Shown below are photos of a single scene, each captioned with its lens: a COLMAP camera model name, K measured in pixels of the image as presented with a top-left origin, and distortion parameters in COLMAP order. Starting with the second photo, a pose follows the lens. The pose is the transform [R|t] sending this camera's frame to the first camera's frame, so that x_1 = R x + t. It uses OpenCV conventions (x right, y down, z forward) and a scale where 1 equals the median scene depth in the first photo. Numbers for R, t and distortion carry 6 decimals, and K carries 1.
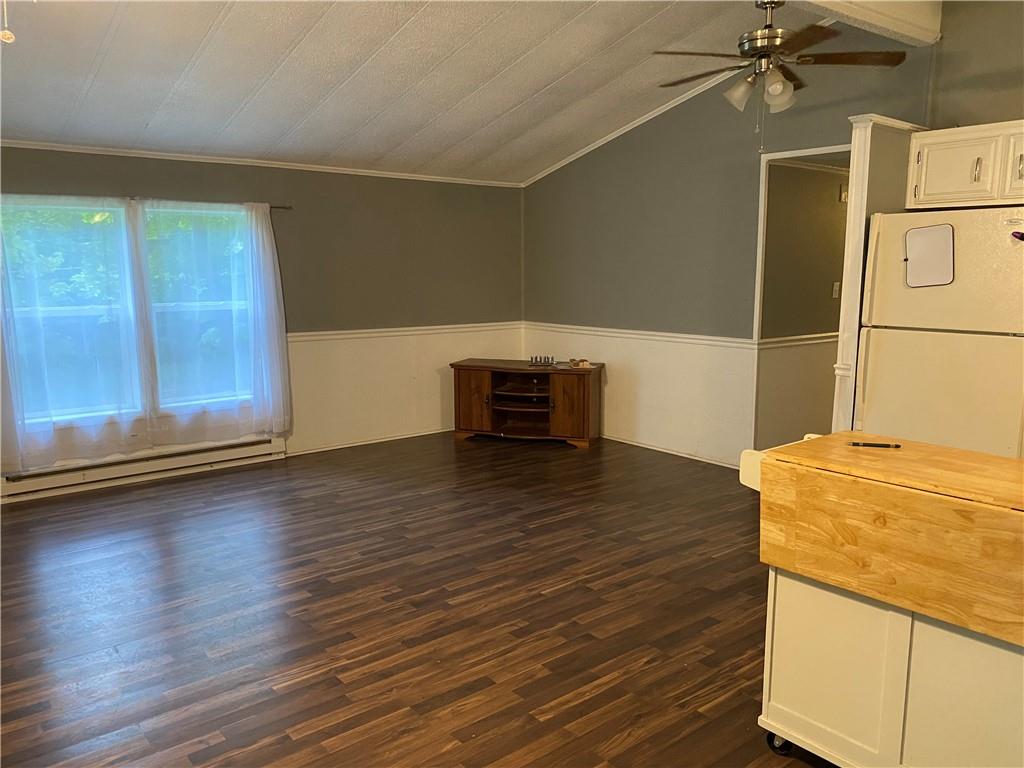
lens RADIAL K [[779.1, 0, 507.6], [0, 779.1, 387.9], [0, 0, 1]] dist [0.007095, -0.001200]
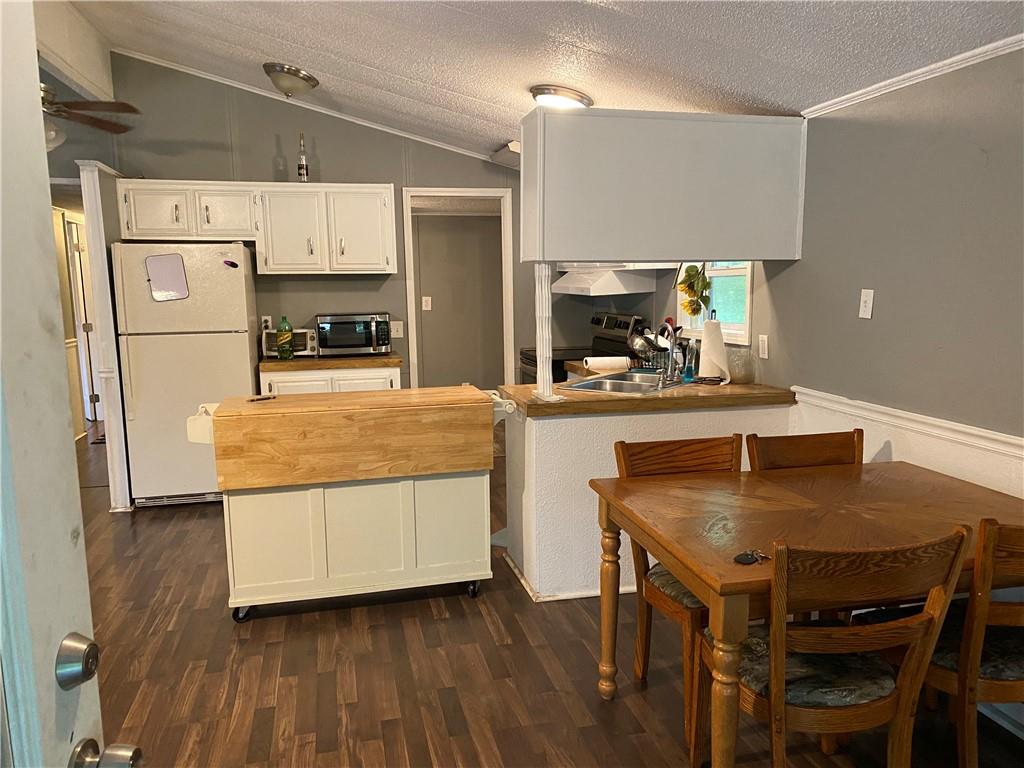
lens RADIAL K [[779.1, 0, 512.7], [0, 779.1, 385.7], [0, 0, 1]] dist [0.007095, -0.001200]
pose [[0.420153, -0.124359, 0.898892, -0.785938], [0.148630, 0.986619, 0.067024, 0.017799], [-0.895199, 0.105442, 0.433014, -0.136621]]
